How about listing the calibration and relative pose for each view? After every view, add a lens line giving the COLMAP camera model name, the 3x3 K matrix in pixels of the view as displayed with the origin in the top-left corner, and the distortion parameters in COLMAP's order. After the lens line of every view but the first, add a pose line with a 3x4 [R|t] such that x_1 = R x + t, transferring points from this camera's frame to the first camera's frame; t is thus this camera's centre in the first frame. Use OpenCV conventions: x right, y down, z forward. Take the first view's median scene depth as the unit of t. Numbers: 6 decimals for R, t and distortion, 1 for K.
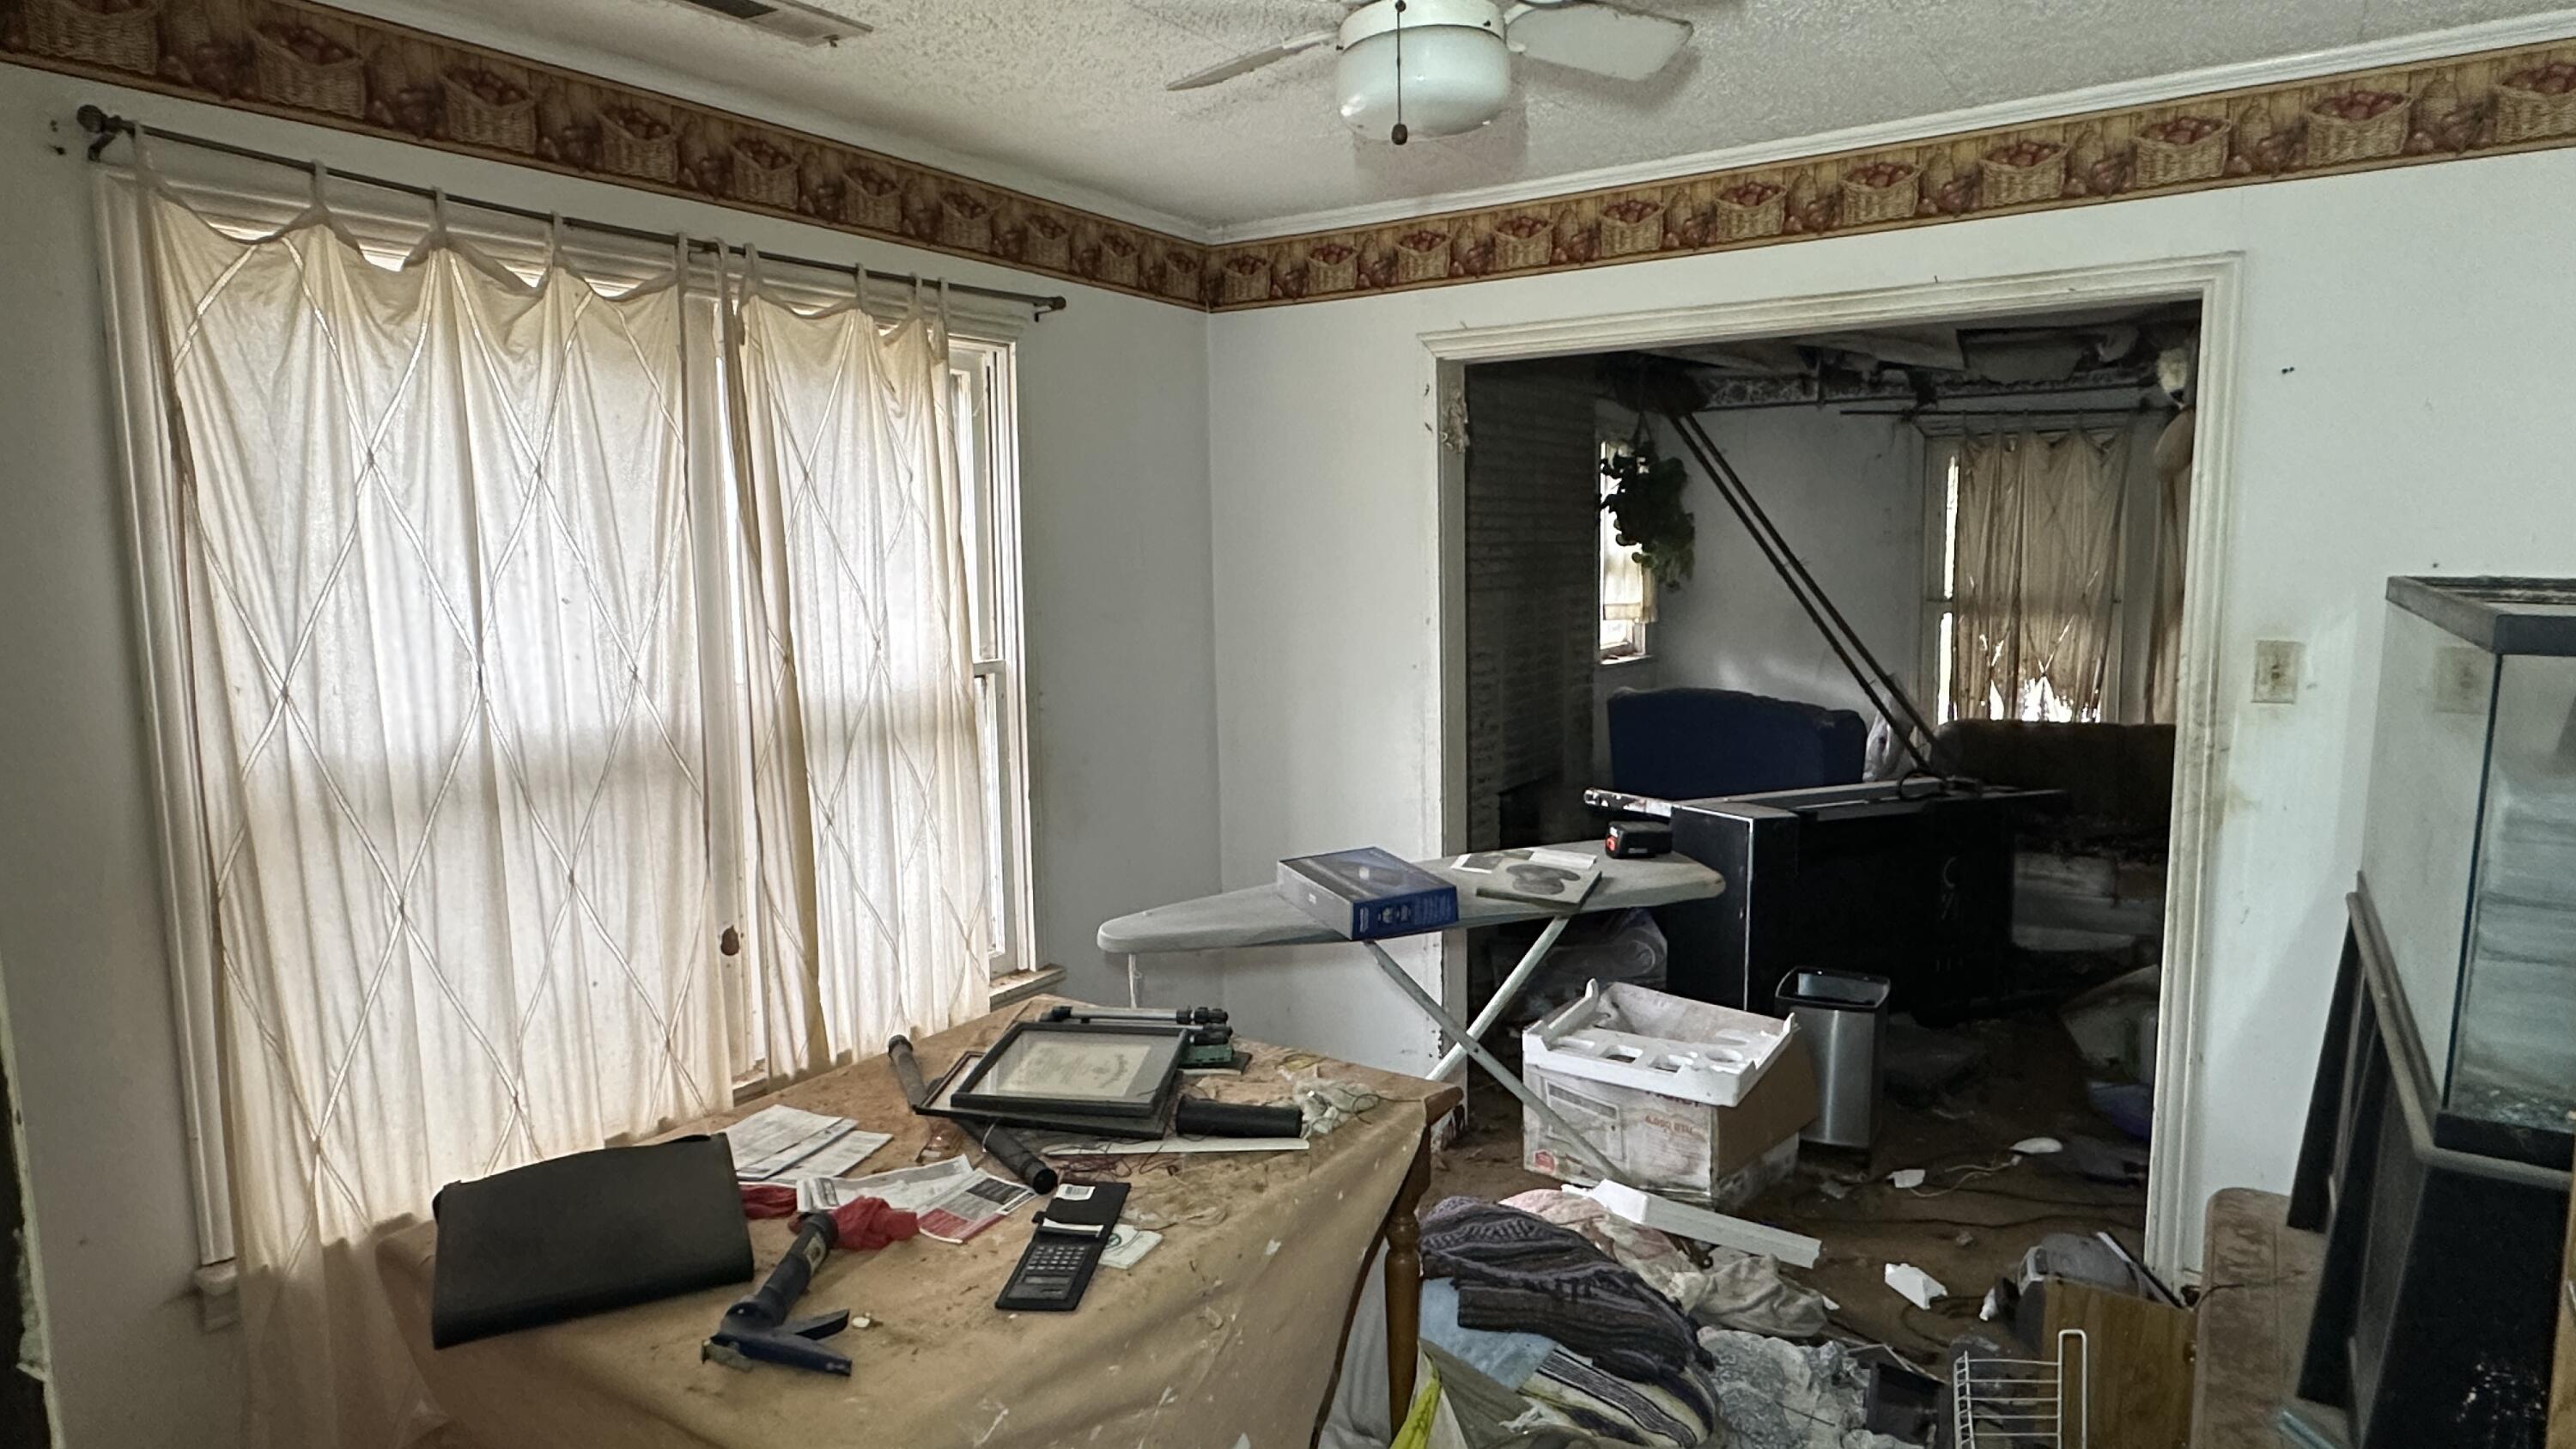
lens RADIAL K [[1478.1, 0, 1293.9], [0, 1478.1, 735.9], [0, 0, 1]] dist [-0.007409, 0.002665]
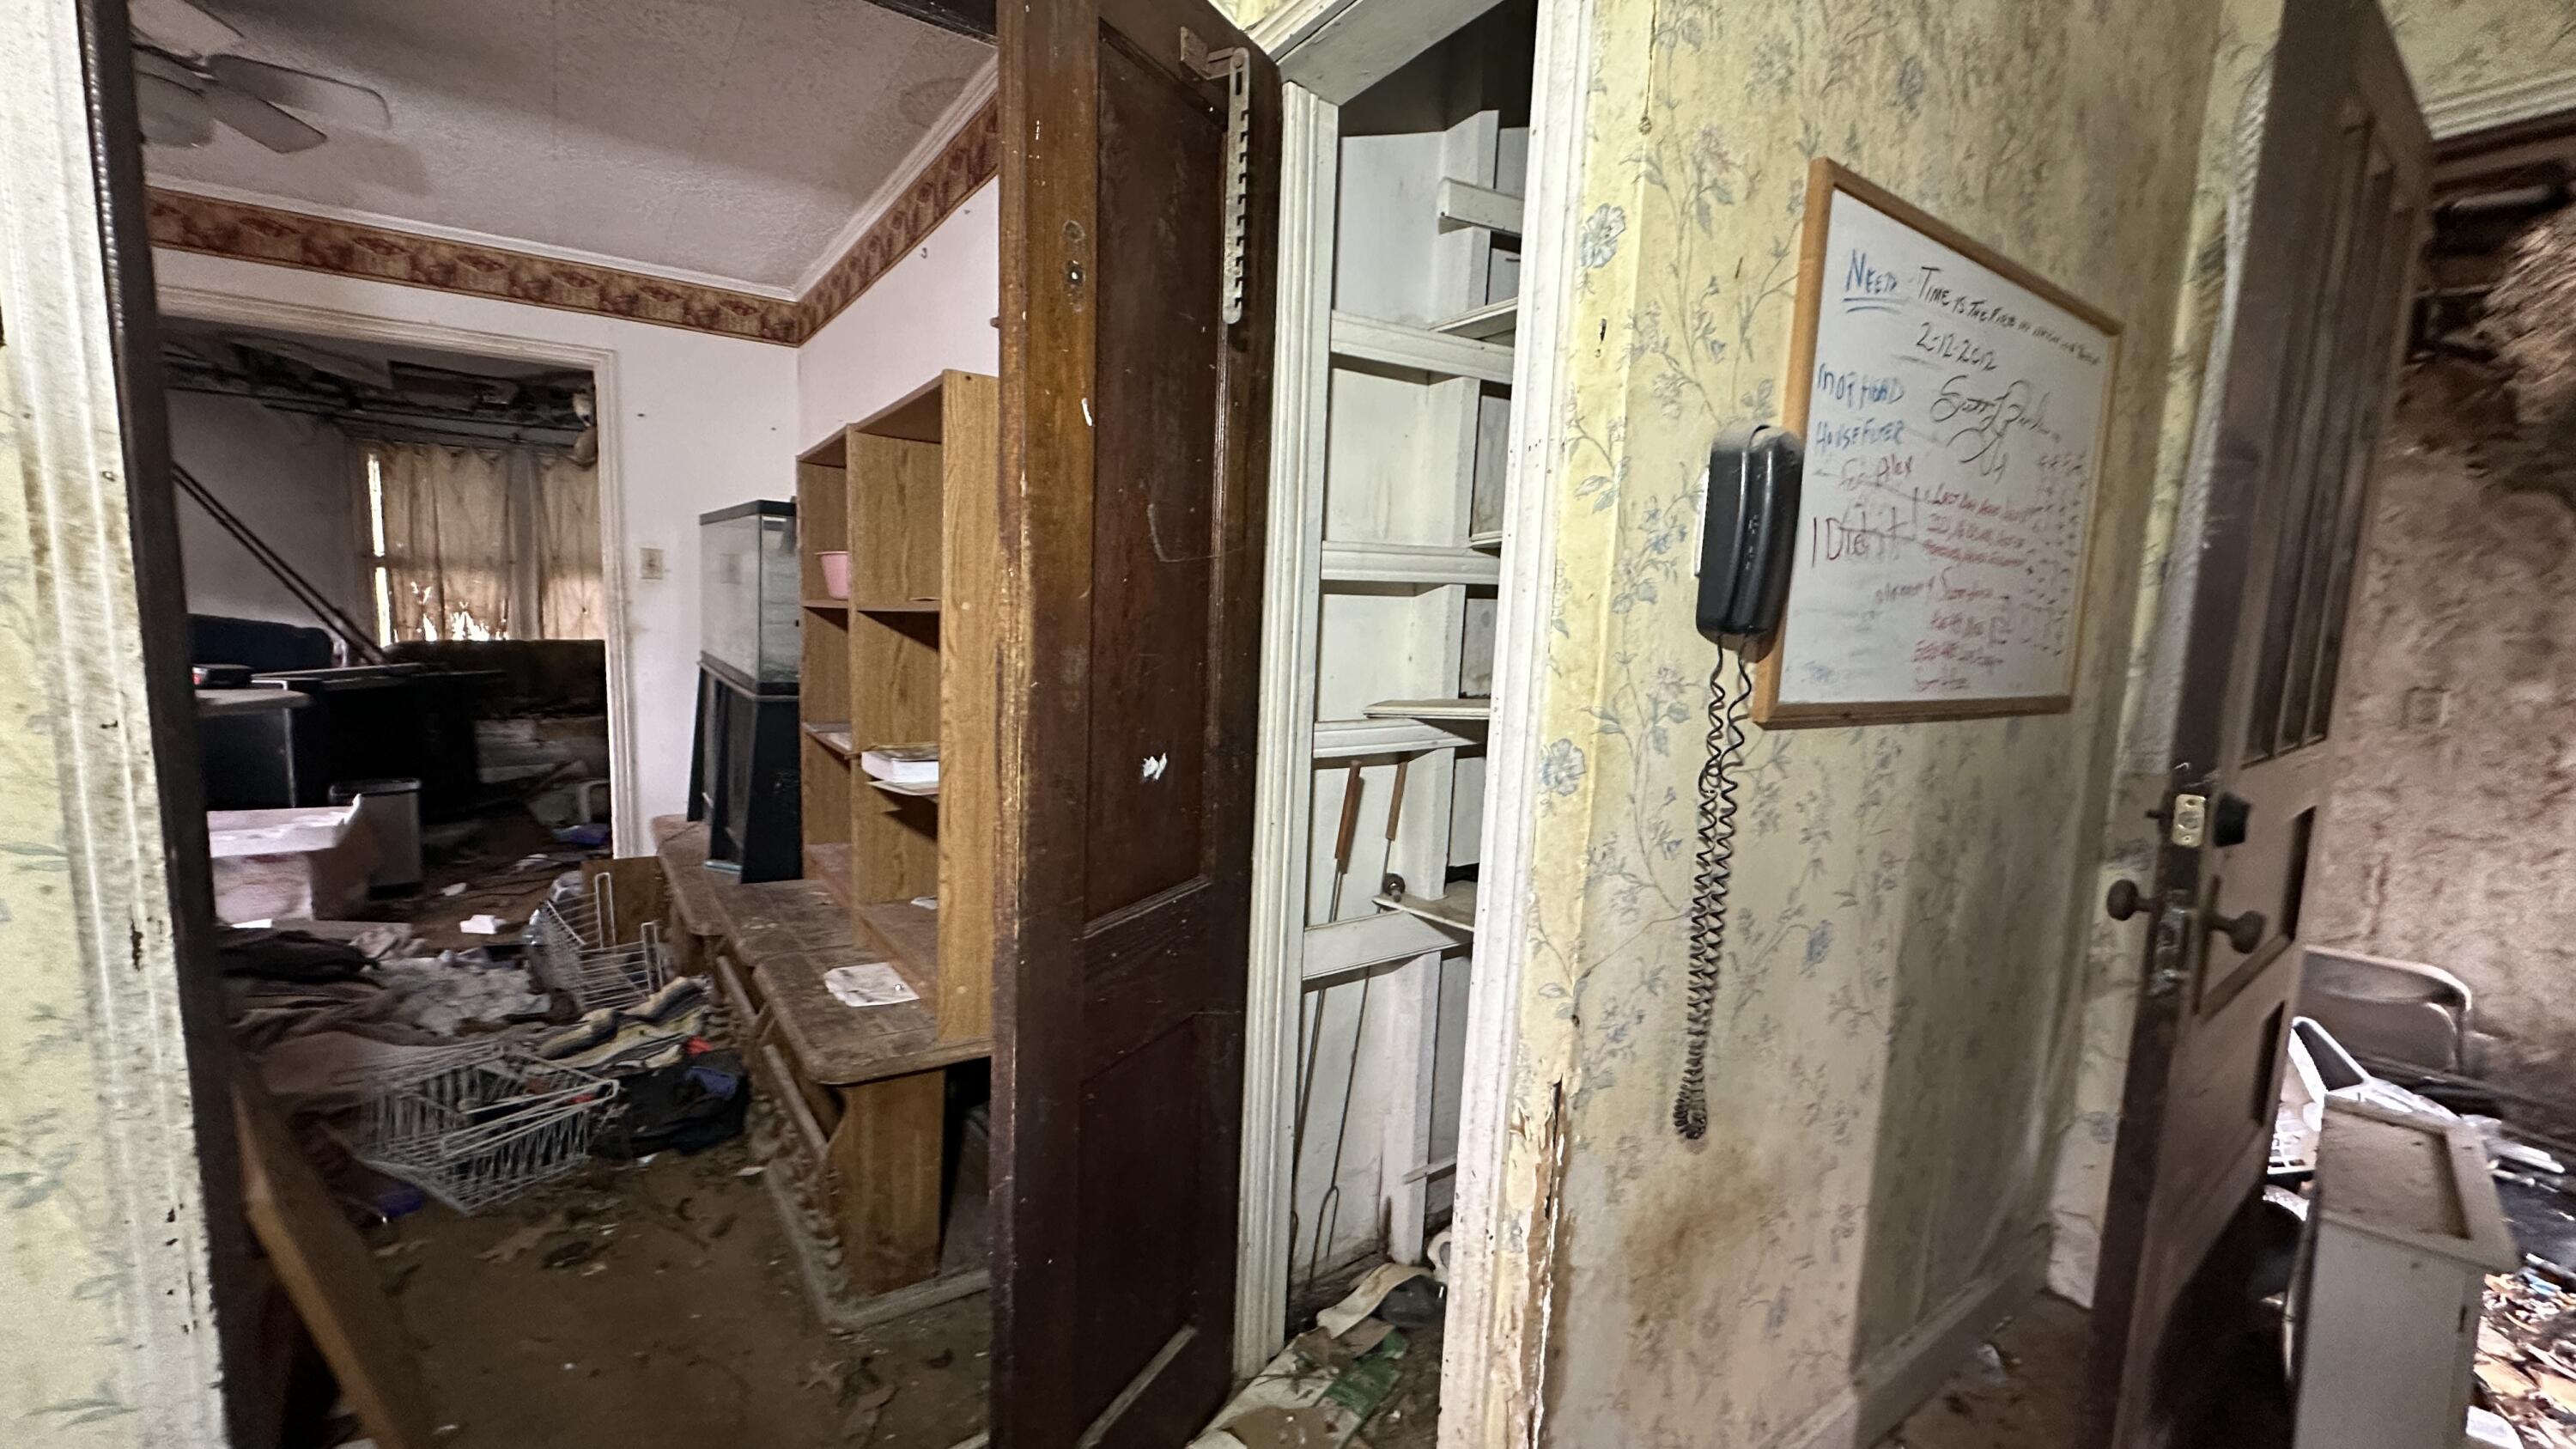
lens RADIAL K [[1028.3, 0, 1301.9], [0, 1028.3, 729.3], [0, 0, 1]] dist [-0.011589, 0.000136]
pose [[0.354410, -0.087714, 0.930967, -0.178289], [0.074022, 0.995098, 0.065577, 0.079808], [-0.932156, 0.045671, 0.359165, -0.171788]]
